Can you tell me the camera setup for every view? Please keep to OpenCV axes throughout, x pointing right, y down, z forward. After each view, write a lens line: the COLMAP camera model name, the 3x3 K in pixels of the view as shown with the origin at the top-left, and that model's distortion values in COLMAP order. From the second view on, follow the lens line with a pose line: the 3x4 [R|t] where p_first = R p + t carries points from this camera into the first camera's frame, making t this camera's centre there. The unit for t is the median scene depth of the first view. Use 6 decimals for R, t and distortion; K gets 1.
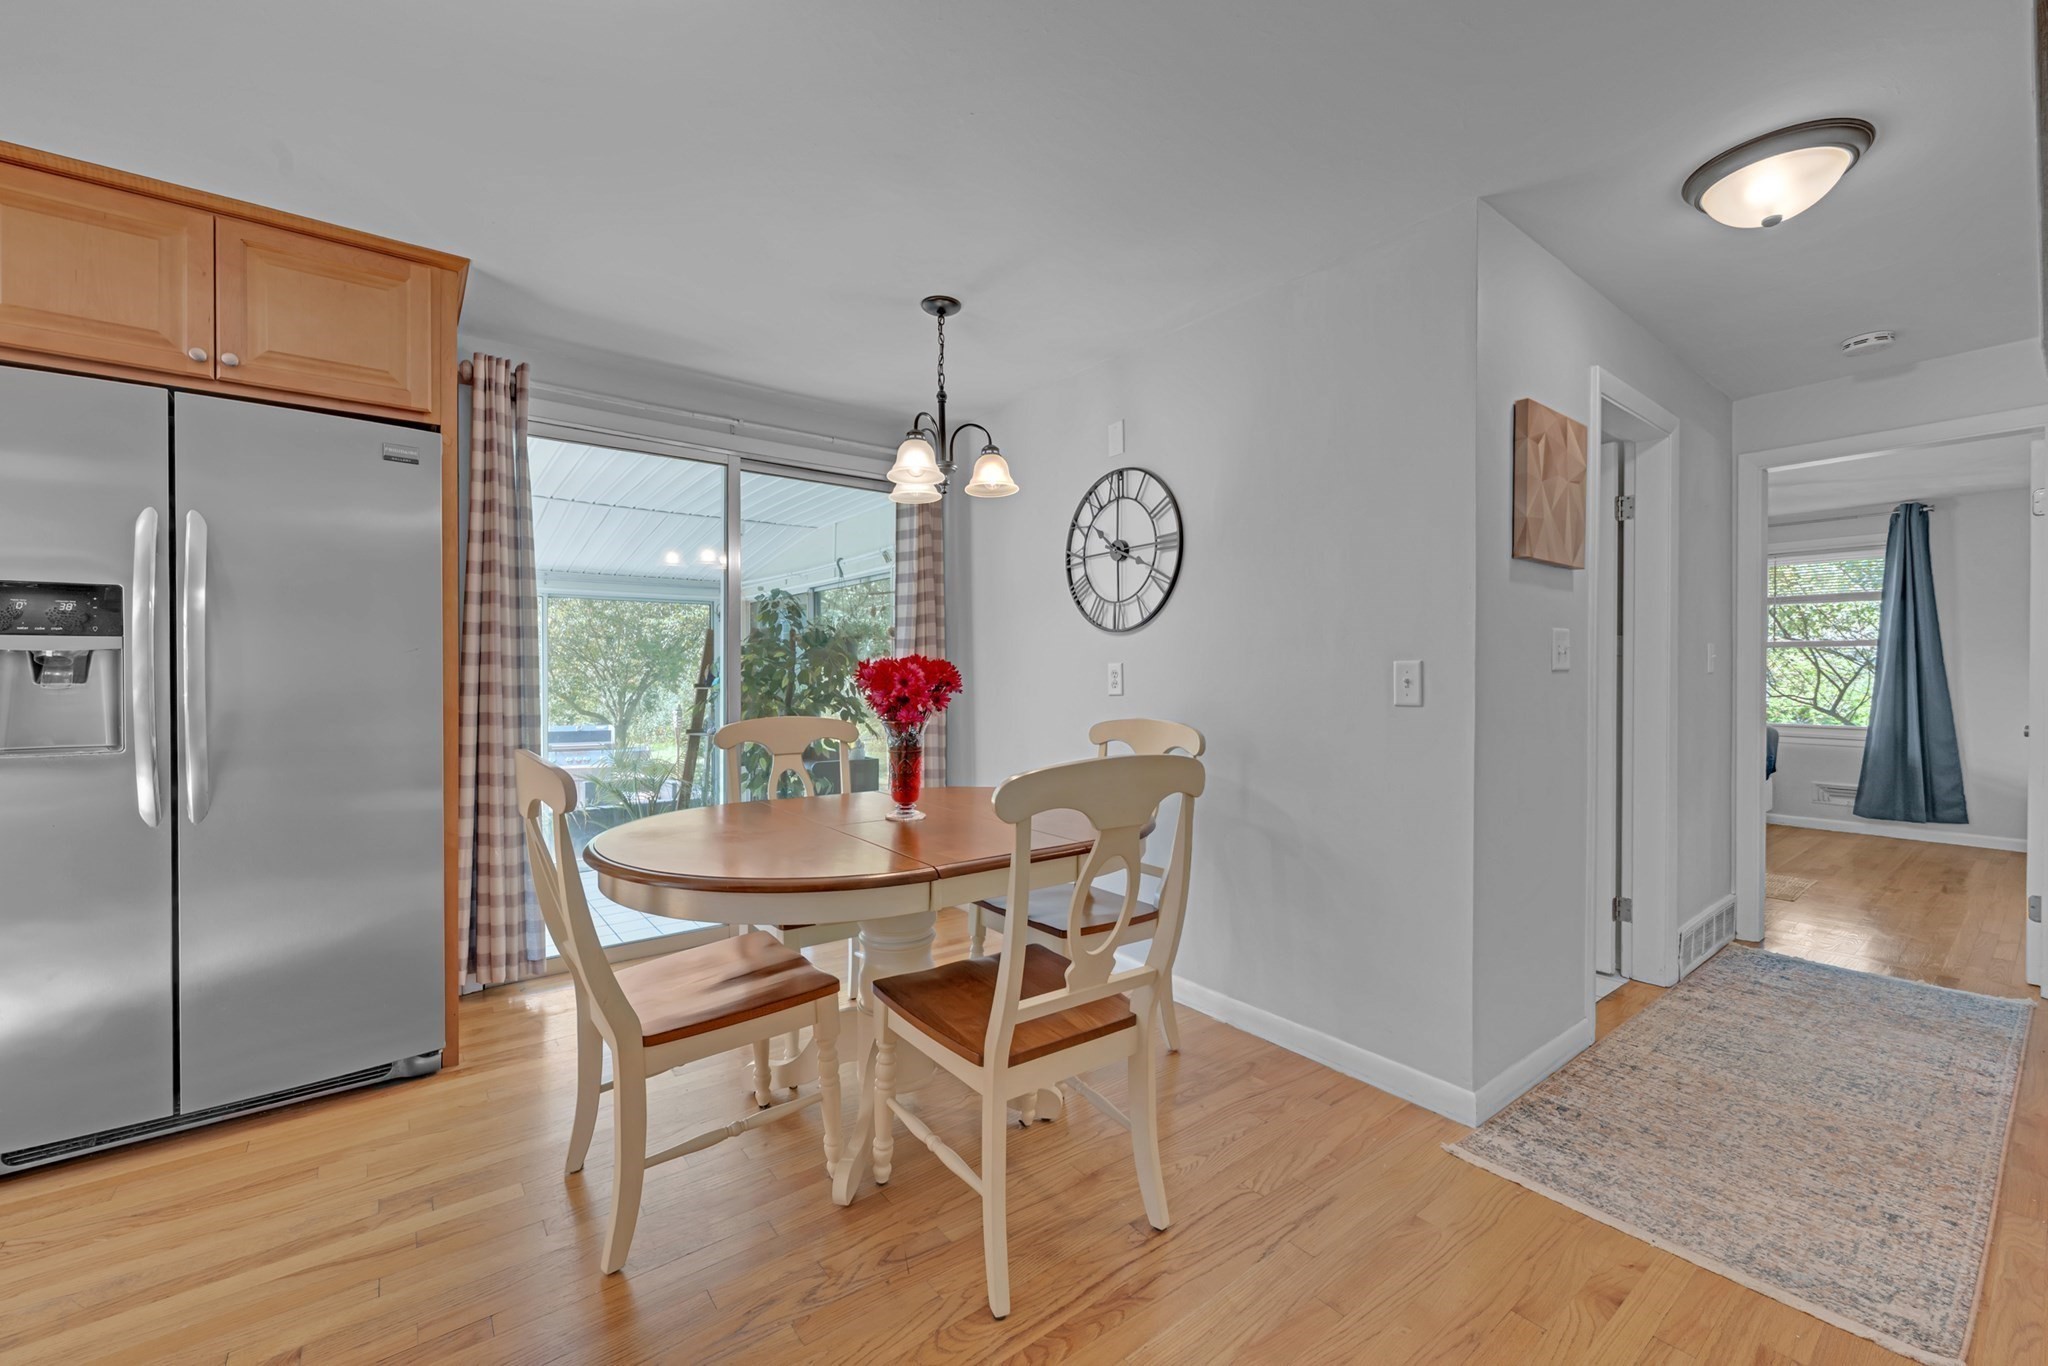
lens RADIAL K [[792.7, 0, 1027.9], [0, 792.7, 676.2], [0, 0, 1]] dist [0.000106, -0.000135]
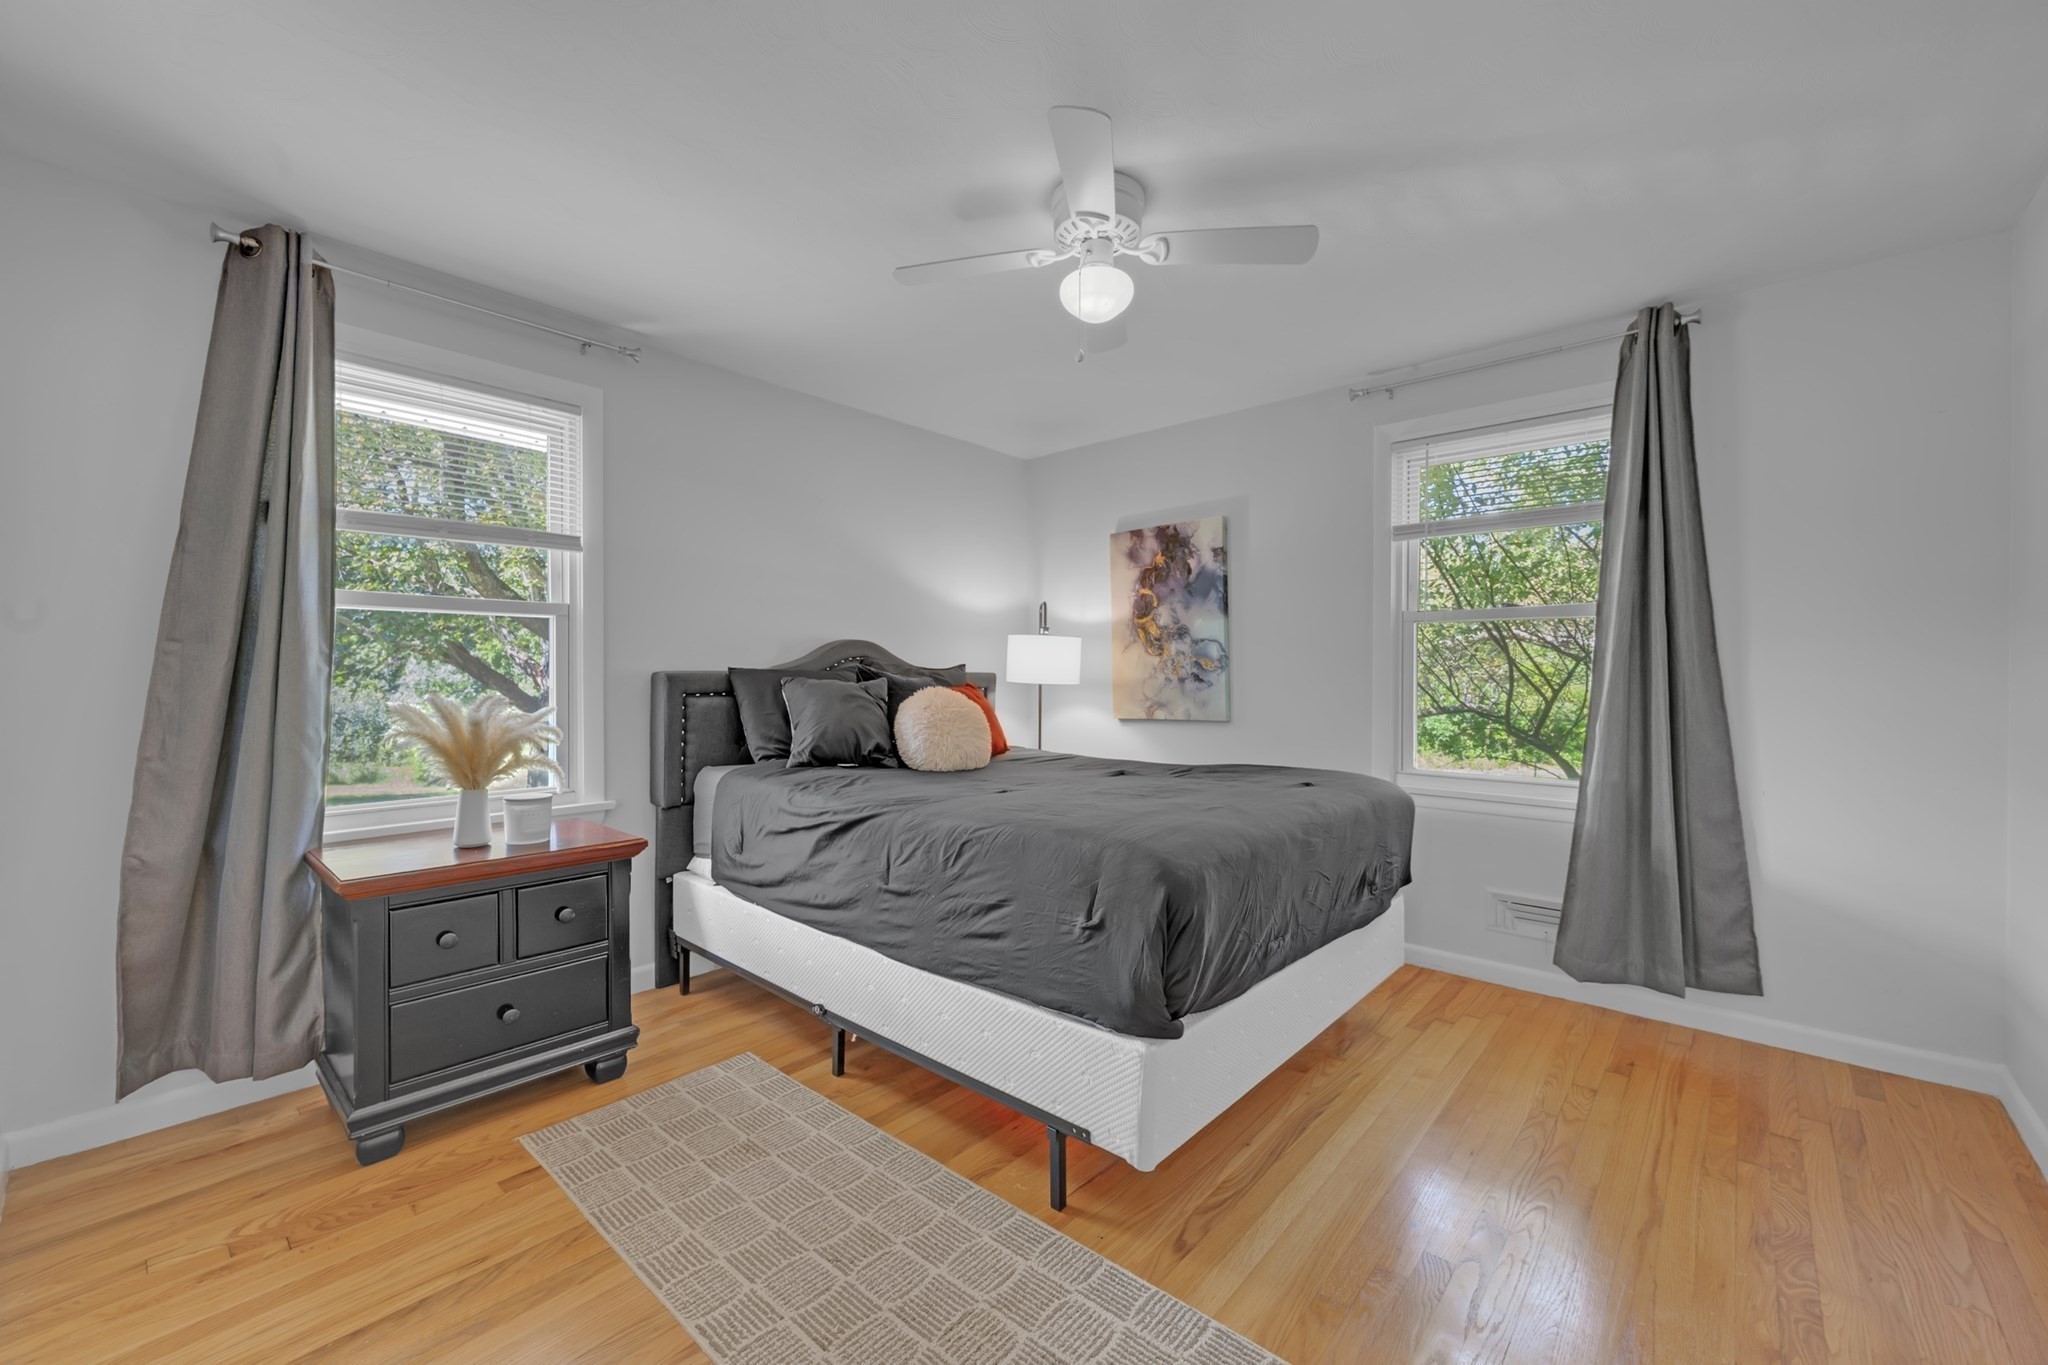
lens RADIAL K [[792.7, 0, 1020.4], [0, 792.7, 679.9], [0, 0, 1]] dist [0.000106, -0.000135]
pose [[0.982478, 0.002768, 0.186356, 0.653979], [-0.002867, 0.999996, 0.000260, 0.003287], [-0.186355, -0.000790, 0.982482, 0.606860]]
